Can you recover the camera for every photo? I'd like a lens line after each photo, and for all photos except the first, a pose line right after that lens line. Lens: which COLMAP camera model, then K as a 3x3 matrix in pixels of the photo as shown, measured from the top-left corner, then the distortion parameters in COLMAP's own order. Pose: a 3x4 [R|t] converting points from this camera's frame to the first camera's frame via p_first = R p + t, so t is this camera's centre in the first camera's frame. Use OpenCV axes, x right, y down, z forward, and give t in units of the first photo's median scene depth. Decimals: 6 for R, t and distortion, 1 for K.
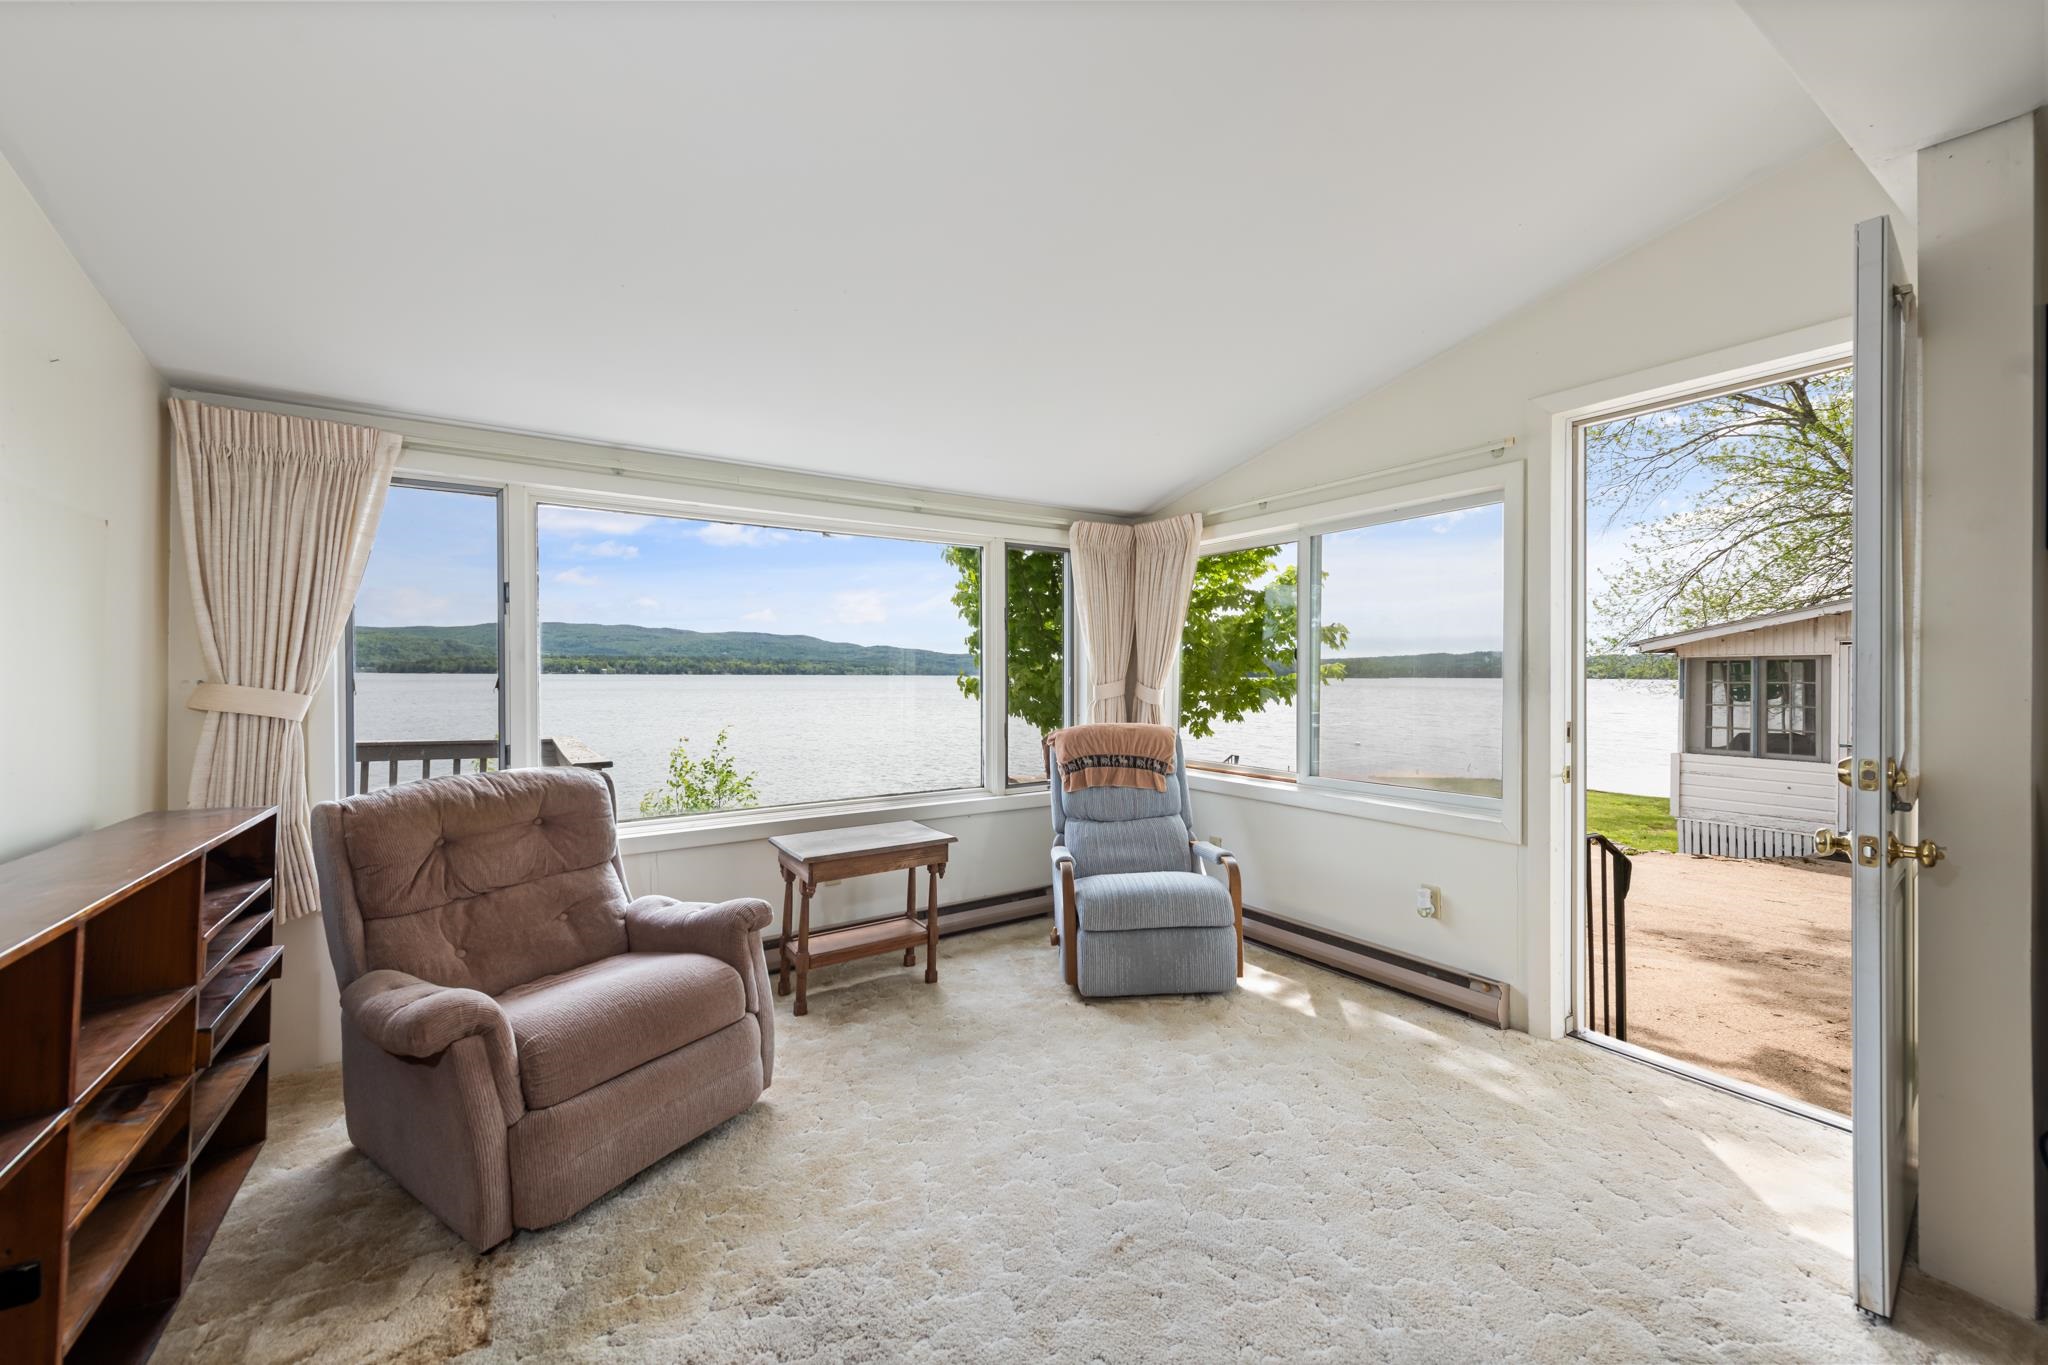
lens RADIAL K [[811.3, 0, 1019.4], [0, 811.3, 679.5], [0, 0, 1]] dist [0.005727, -0.000736]
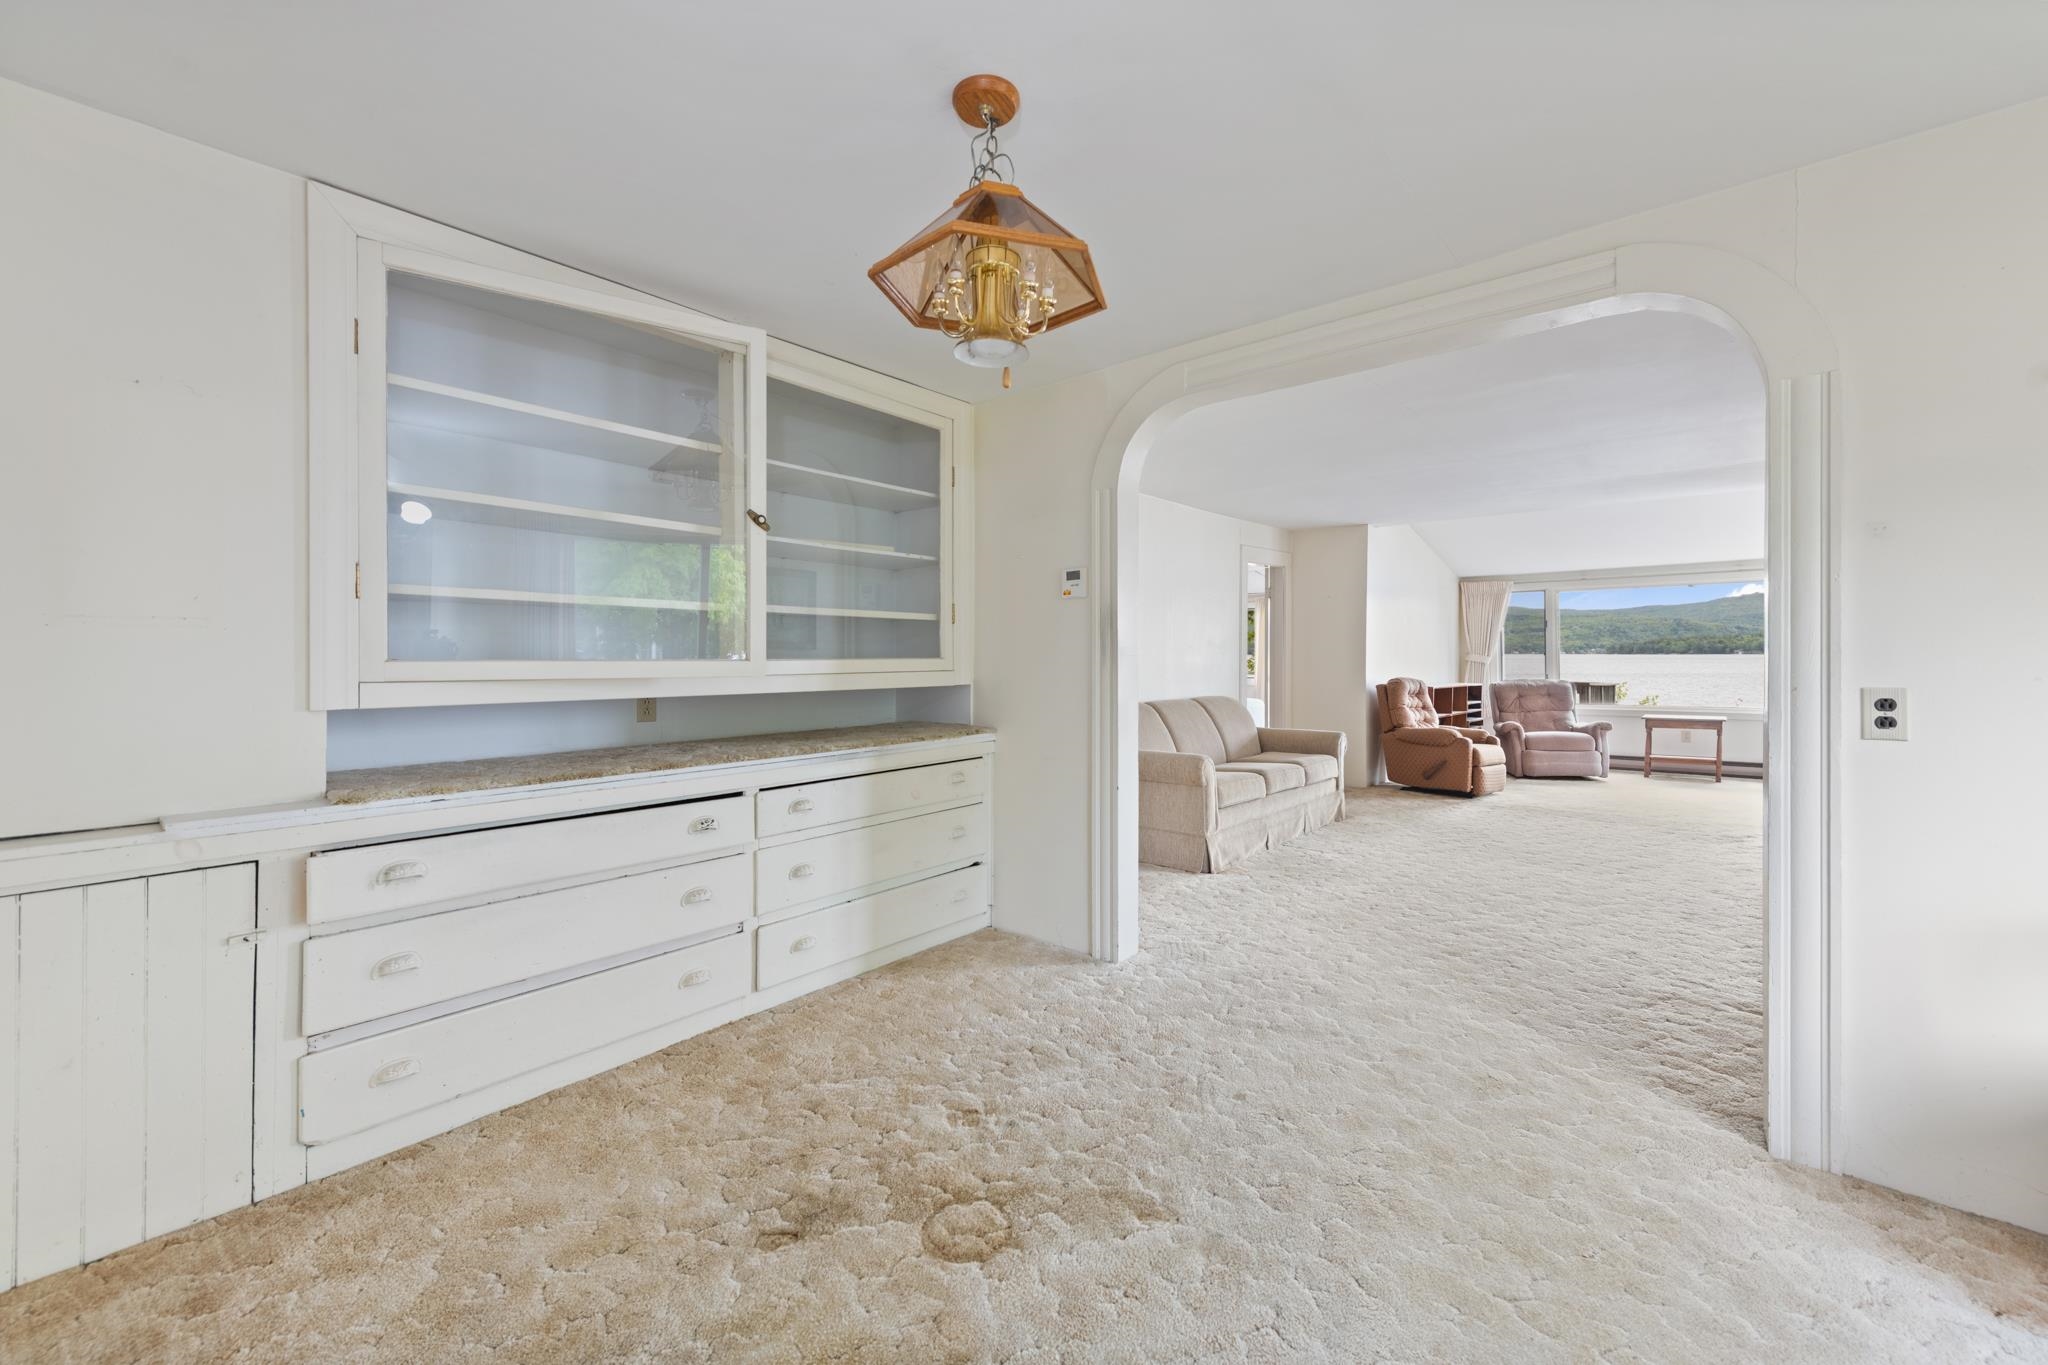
lens RADIAL K [[811.3, 0, 1001.9], [0, 811.3, 663.7], [0, 0, 1]] dist [0.005727, -0.000736]
pose [[0.262837, 0.006087, -0.964821, 2.030760], [-0.002607, 0.999981, 0.005599, 0.033653], [0.964837, 0.001044, 0.262848, -2.034426]]
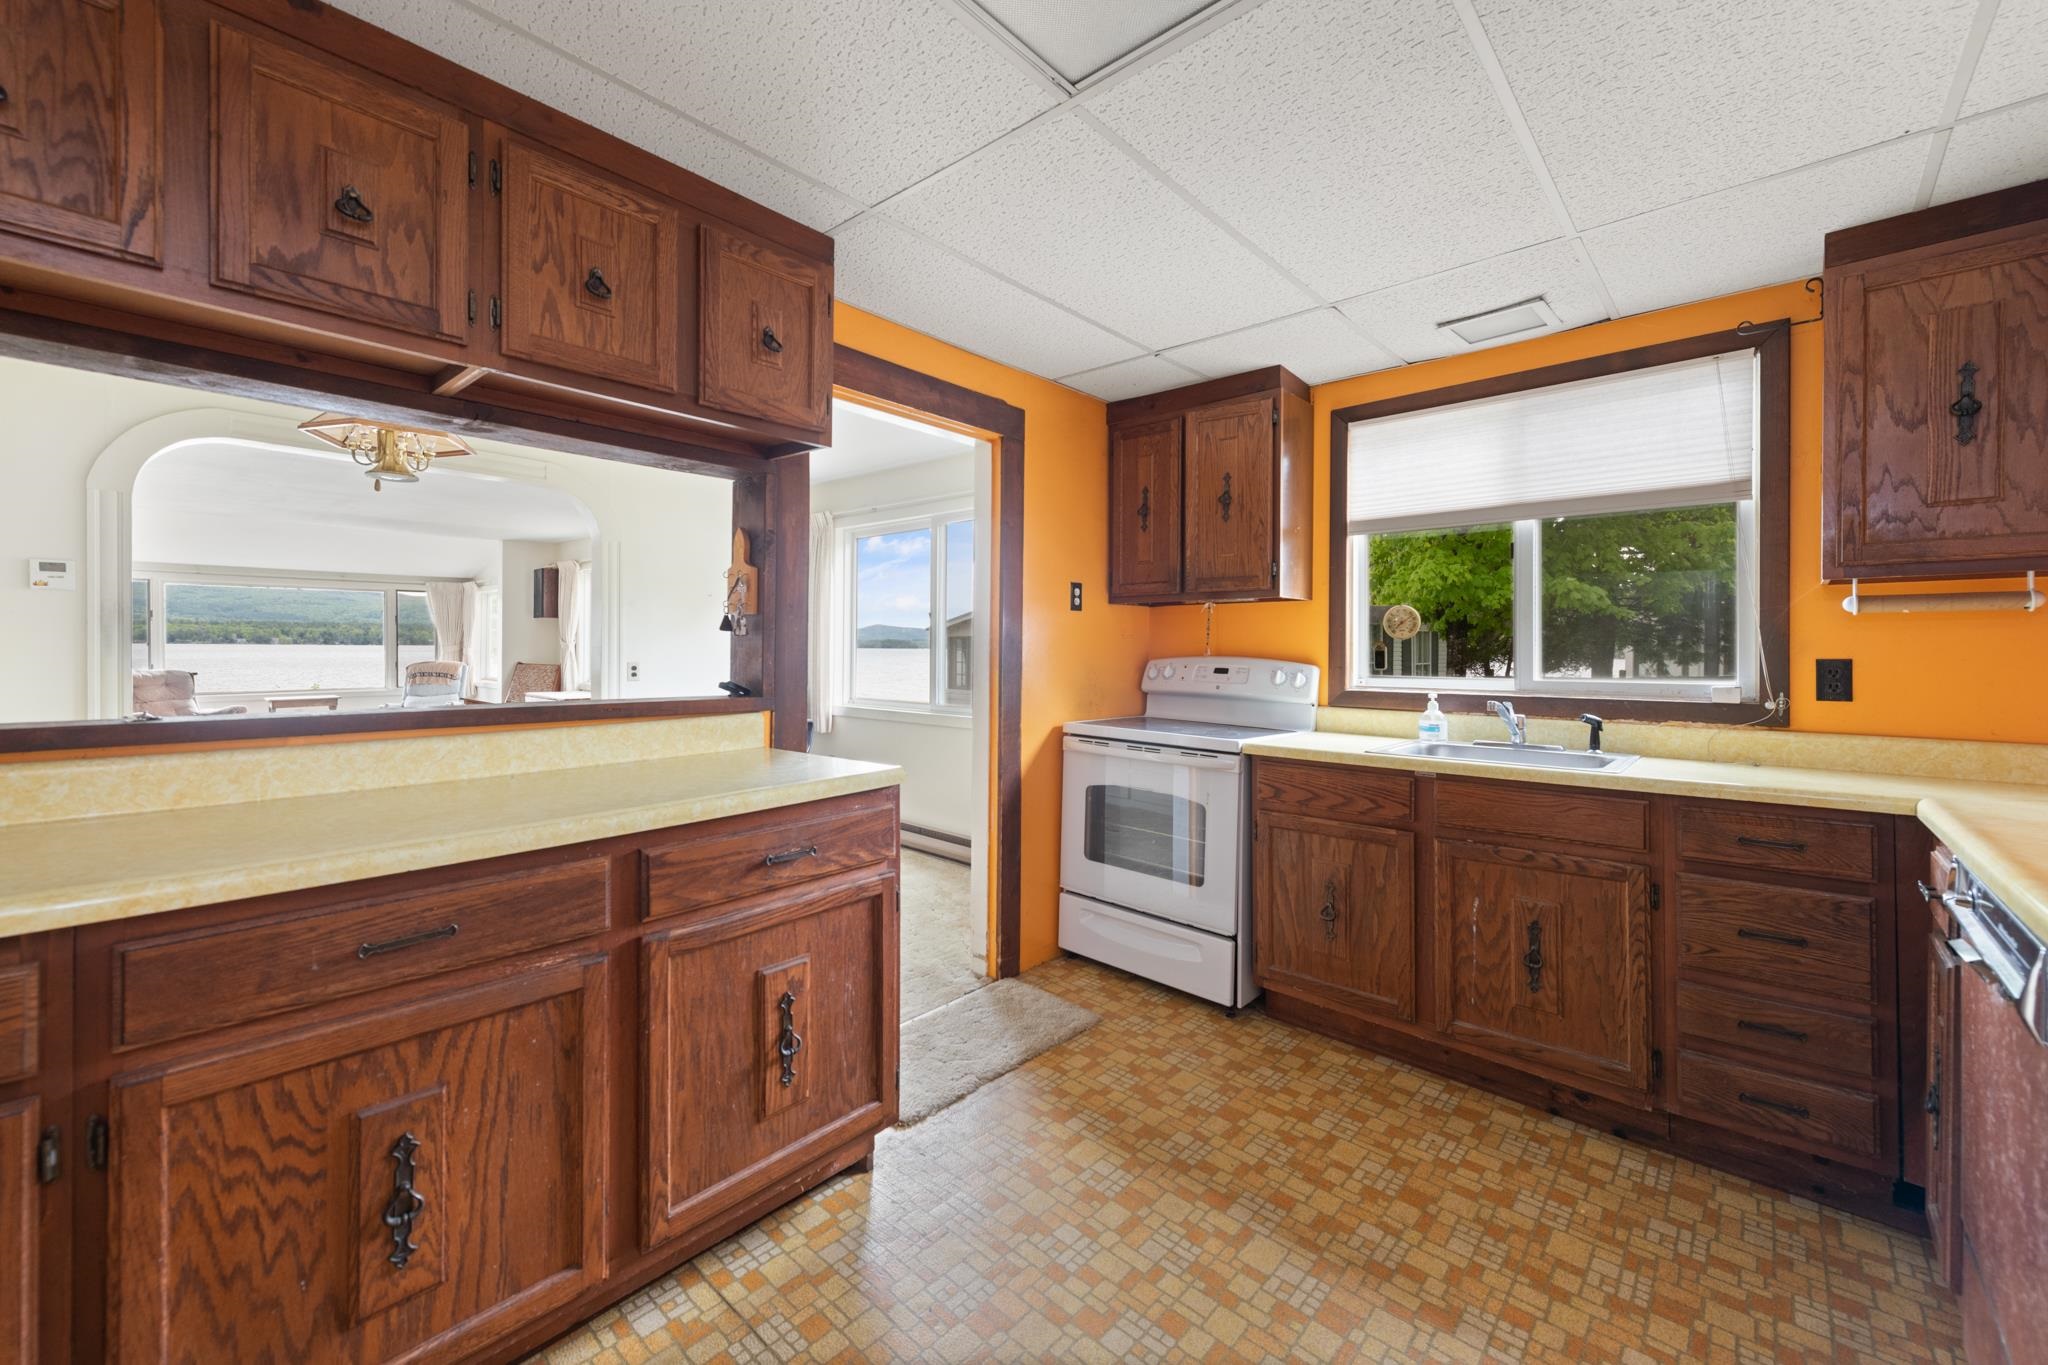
lens RADIAL K [[811.3, 0, 1024.8], [0, 811.3, 662.2], [0, 0, 1]] dist [0.005727, -0.000736]
pose [[0.963641, -0.002709, 0.267187, 1.952104], [-0.000900, 0.999910, 0.013384, 0.032295], [-0.267200, -0.013138, 0.963552, -3.228012]]
